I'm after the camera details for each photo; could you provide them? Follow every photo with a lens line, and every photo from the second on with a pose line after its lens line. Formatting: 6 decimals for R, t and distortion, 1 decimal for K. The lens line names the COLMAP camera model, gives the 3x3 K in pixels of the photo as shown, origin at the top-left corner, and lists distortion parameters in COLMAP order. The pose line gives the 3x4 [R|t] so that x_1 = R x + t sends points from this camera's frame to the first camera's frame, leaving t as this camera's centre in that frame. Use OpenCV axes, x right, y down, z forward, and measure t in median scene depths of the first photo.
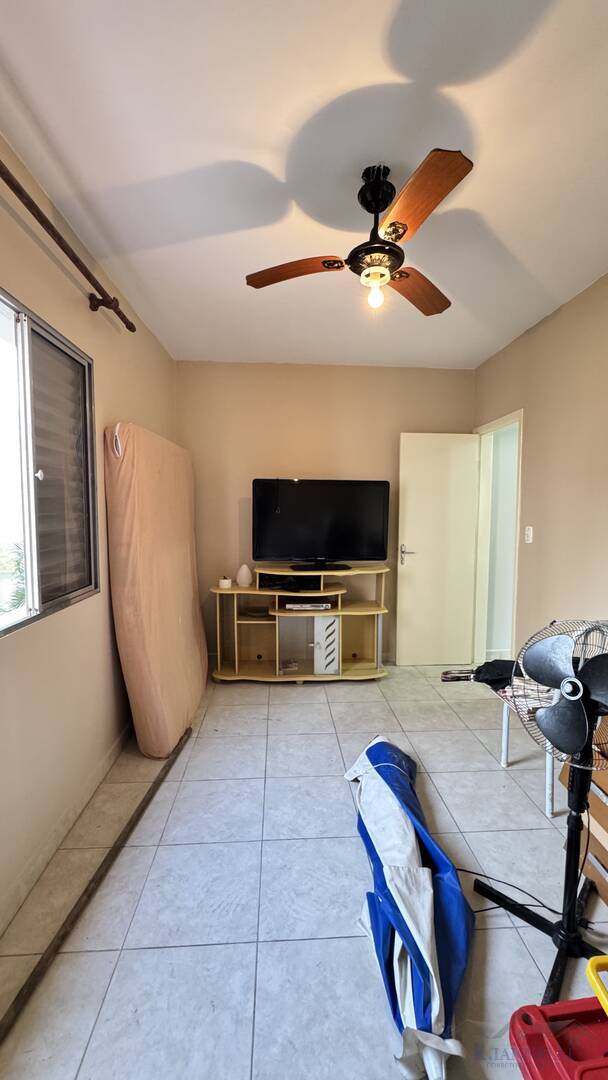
lens RADIAL K [[431.2, 0, 302.3], [0, 431.2, 538.1], [0, 0, 1]] dist [-0.006479, 0.000753]
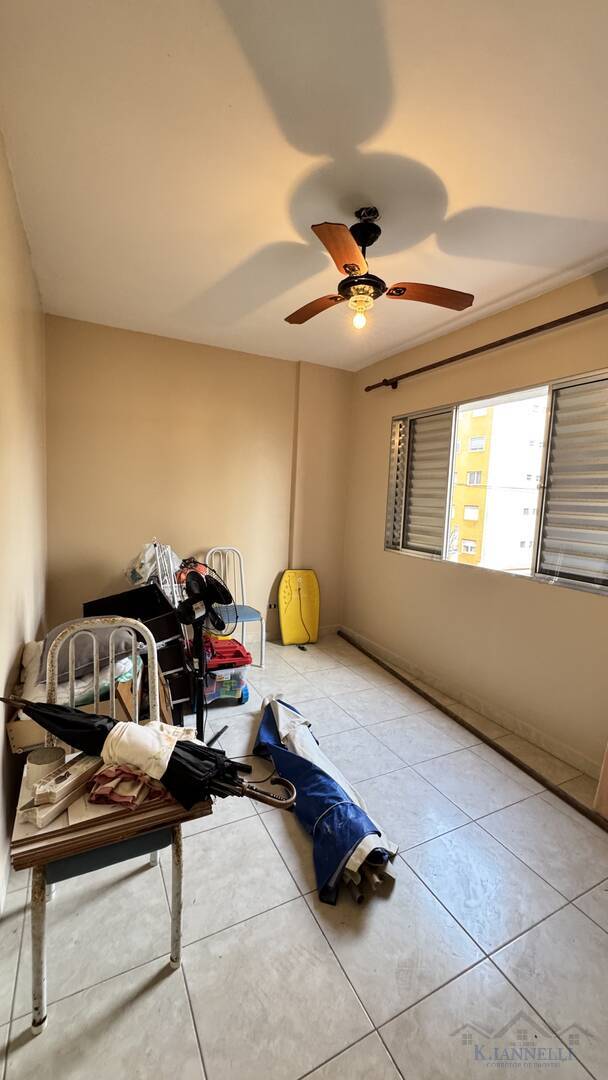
lens RADIAL K [[431.2, 0, 302.3], [0, 431.2, 538.1], [0, 0, 1]] dist [-0.006479, 0.000753]
pose [[-0.913779, -0.007717, -0.406138, 0.701749], [-0.075857, 0.985473, 0.151947, -0.122572], [0.399065, 0.169654, -0.901091, 1.870909]]
